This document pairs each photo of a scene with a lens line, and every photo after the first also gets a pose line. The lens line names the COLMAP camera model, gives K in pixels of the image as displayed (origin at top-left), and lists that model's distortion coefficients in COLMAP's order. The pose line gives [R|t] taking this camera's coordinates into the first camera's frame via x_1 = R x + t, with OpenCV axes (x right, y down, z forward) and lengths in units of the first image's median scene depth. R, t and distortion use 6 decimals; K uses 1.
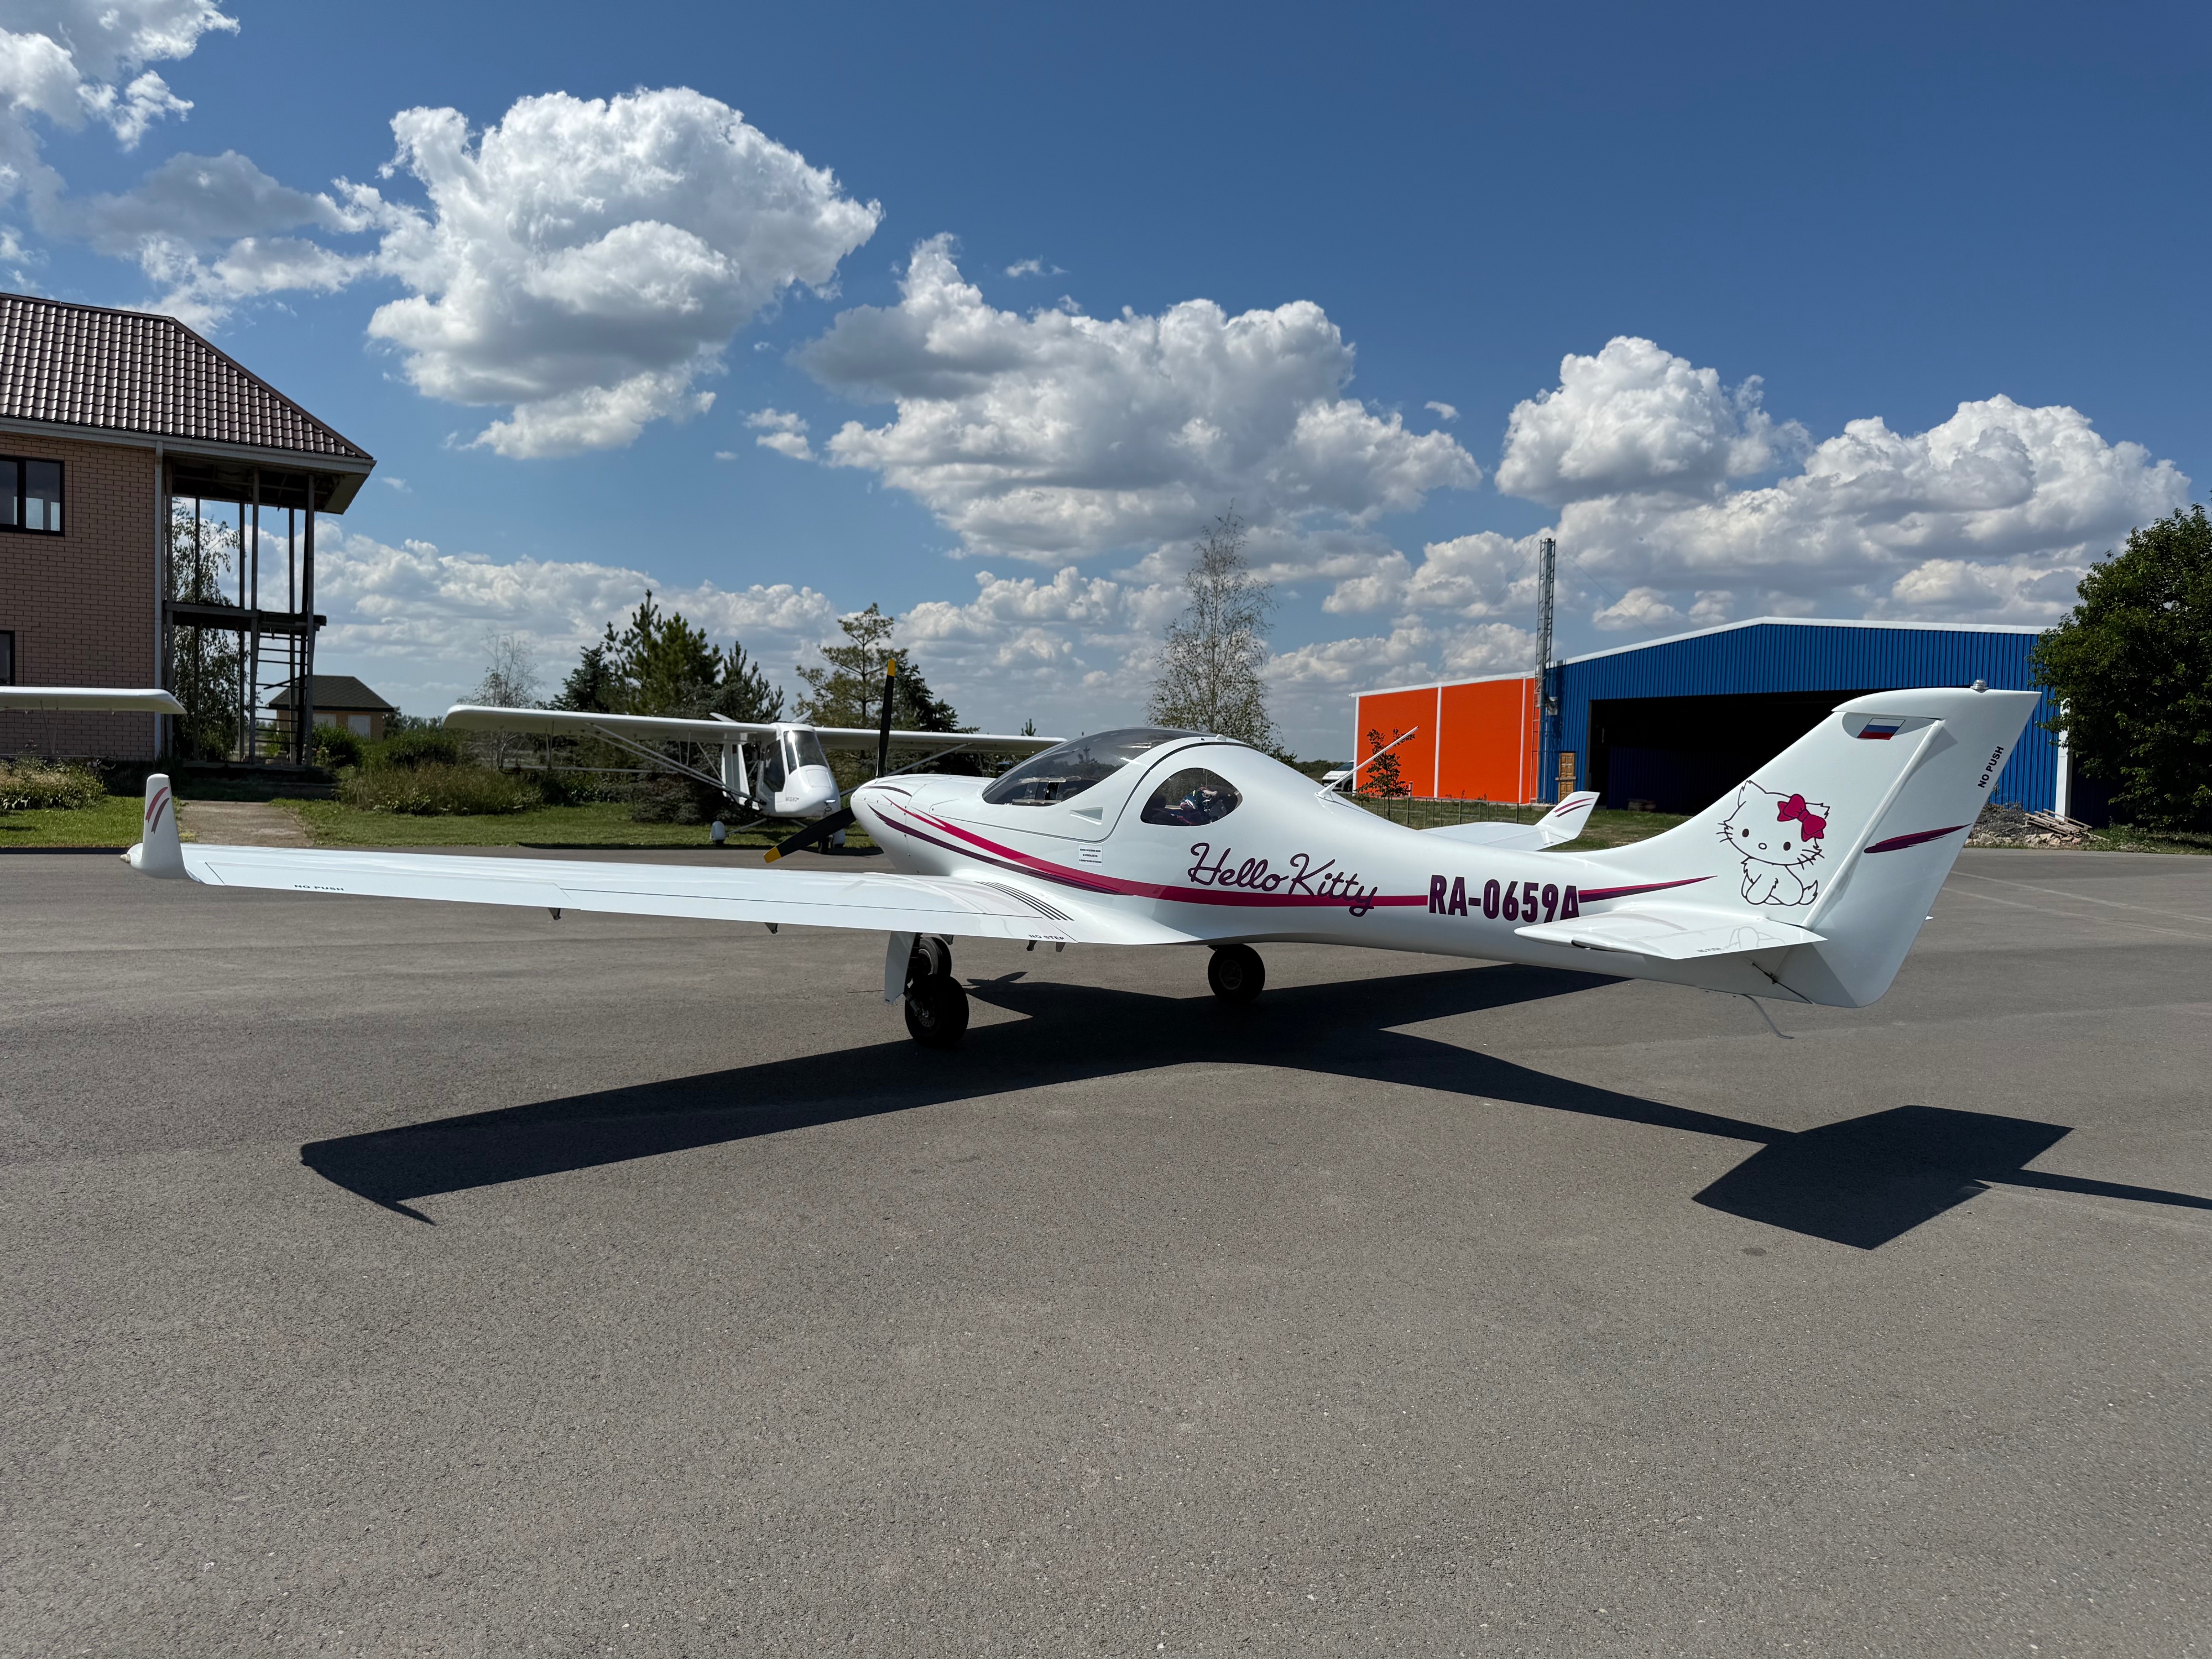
lens RADIAL K [[1611.2, 0, 1095.7], [0, 1611.2, 825.8], [0, 0, 1]] dist [0.029703, -0.014516]
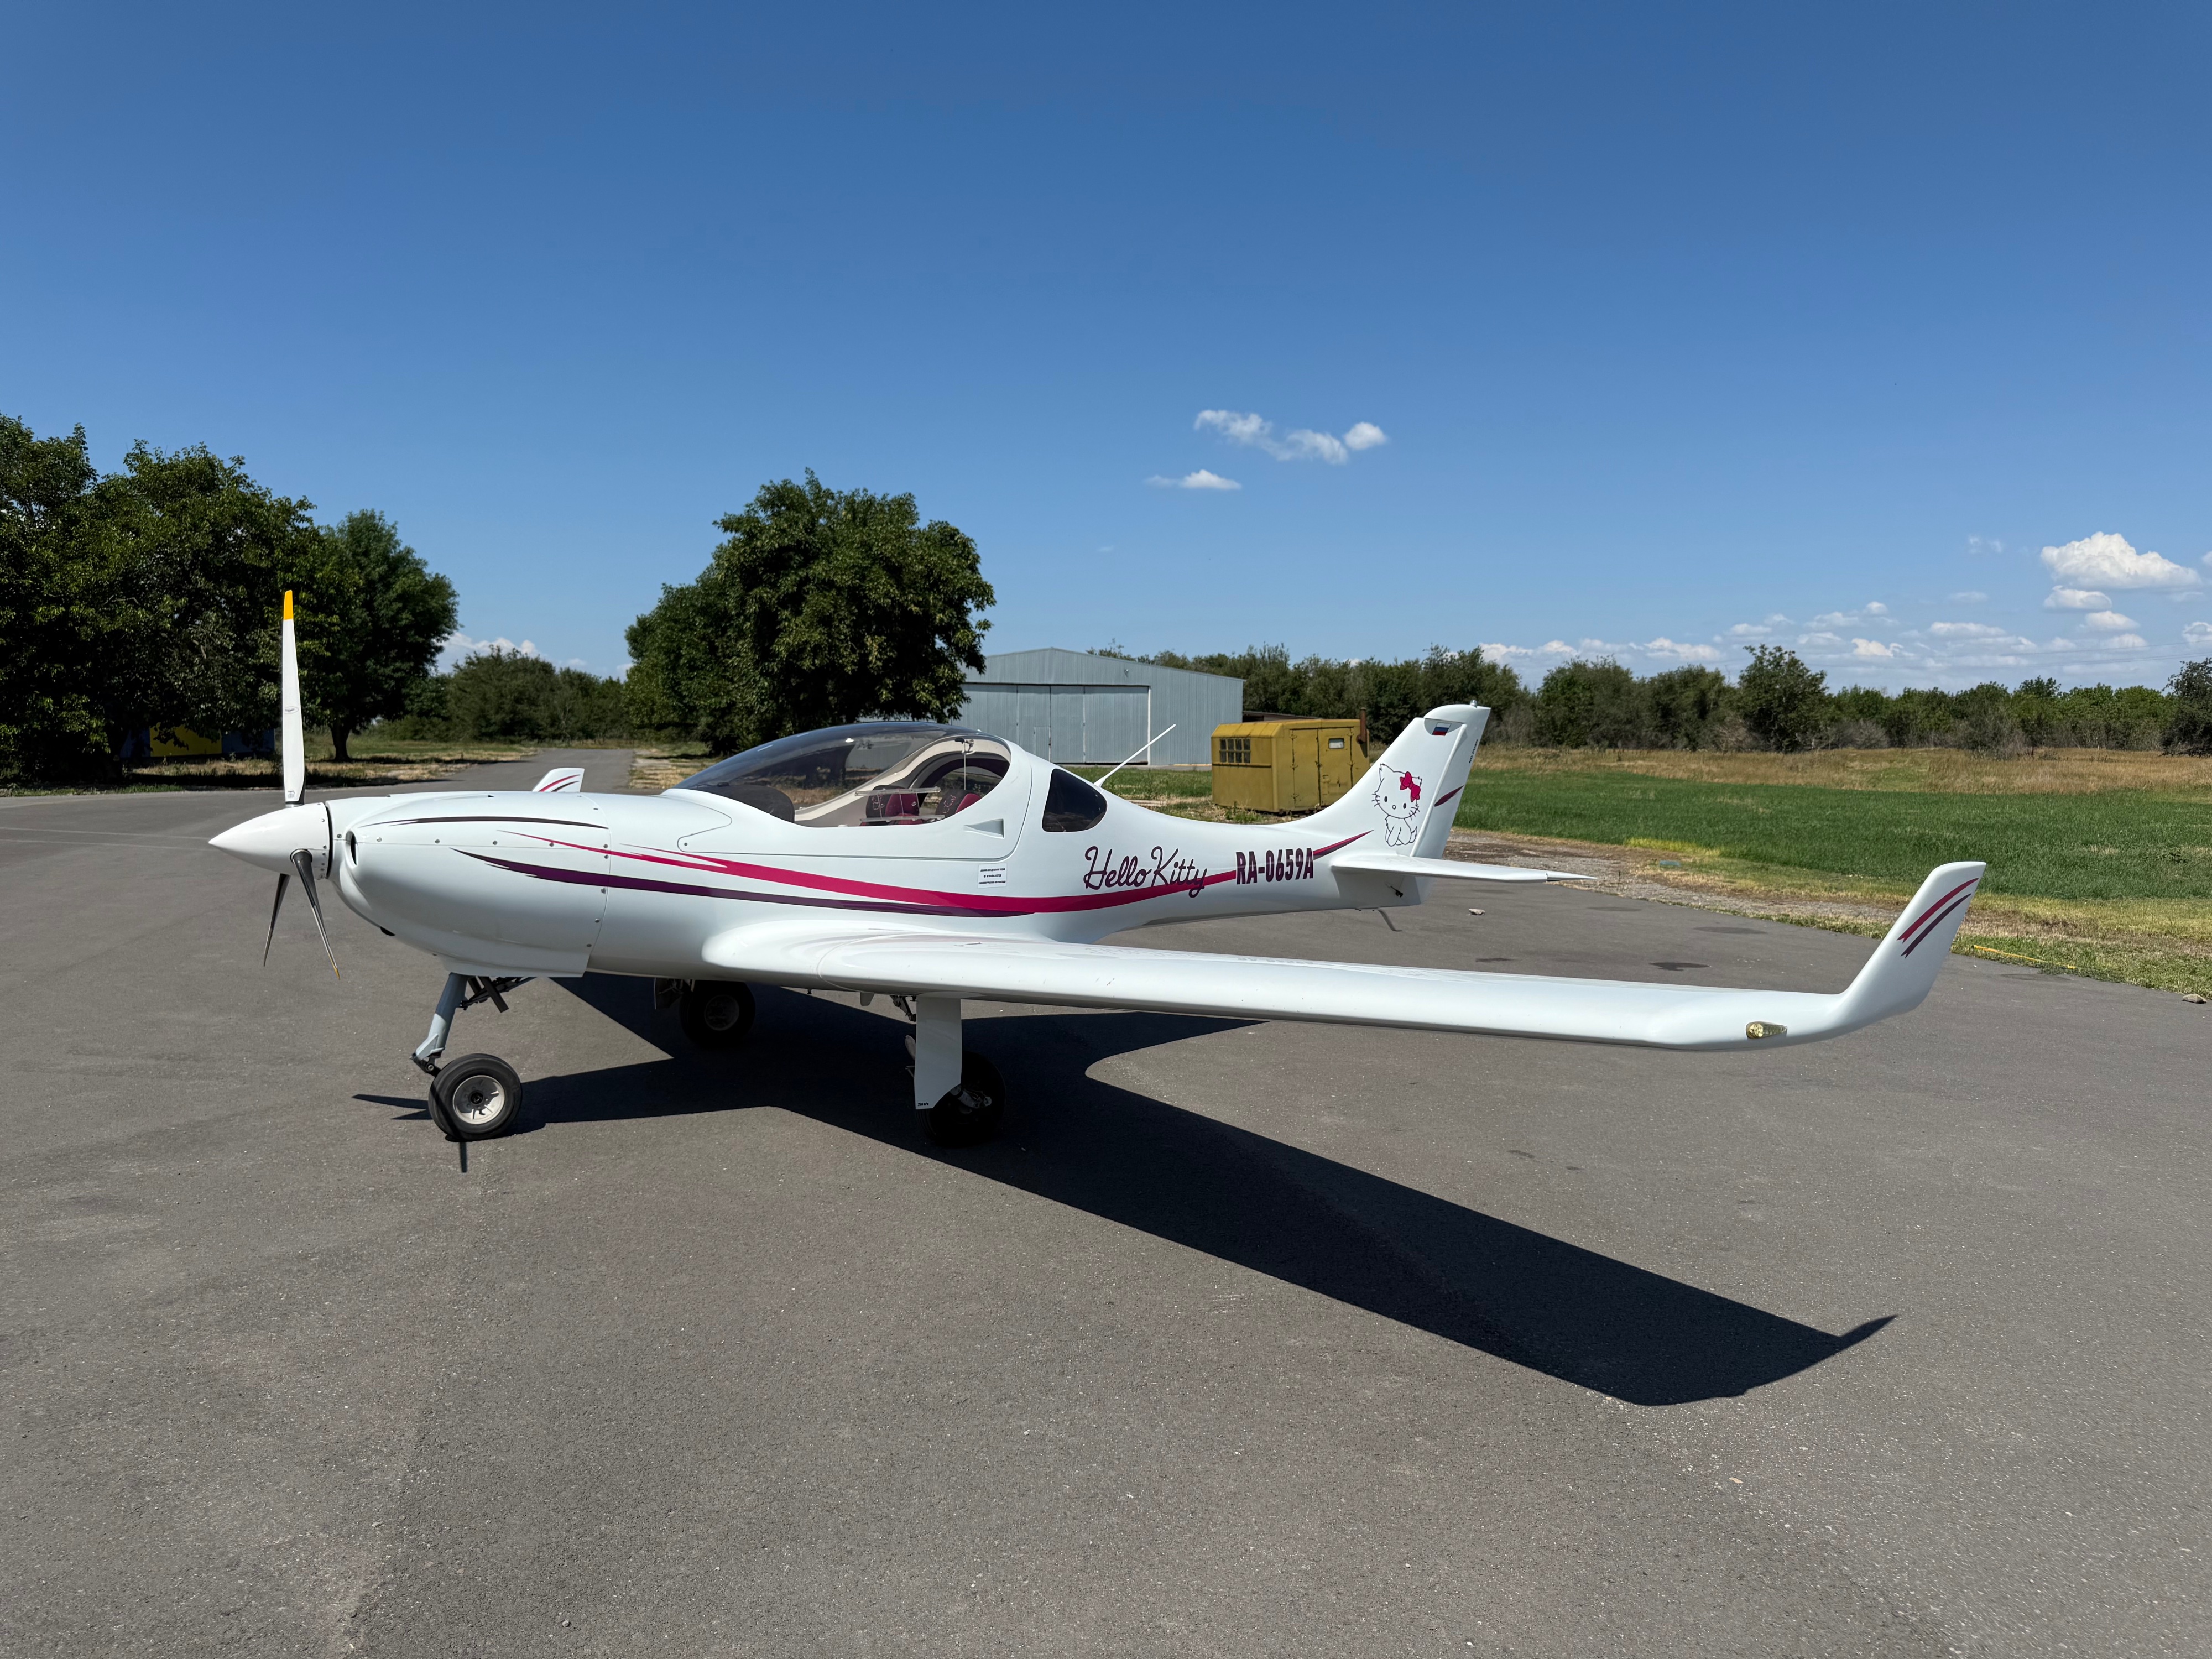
lens RADIAL K [[1611.2, 0, 1103.1], [0, 1611.2, 824.4], [0, 0, 1]] dist [0.029703, -0.014516]
pose [[0.125068, -0.079346, 0.988970, -0.939557], [0.034993, 0.996530, 0.075527, -0.080024], [-0.991531, 0.025161, 0.127410, 0.920290]]
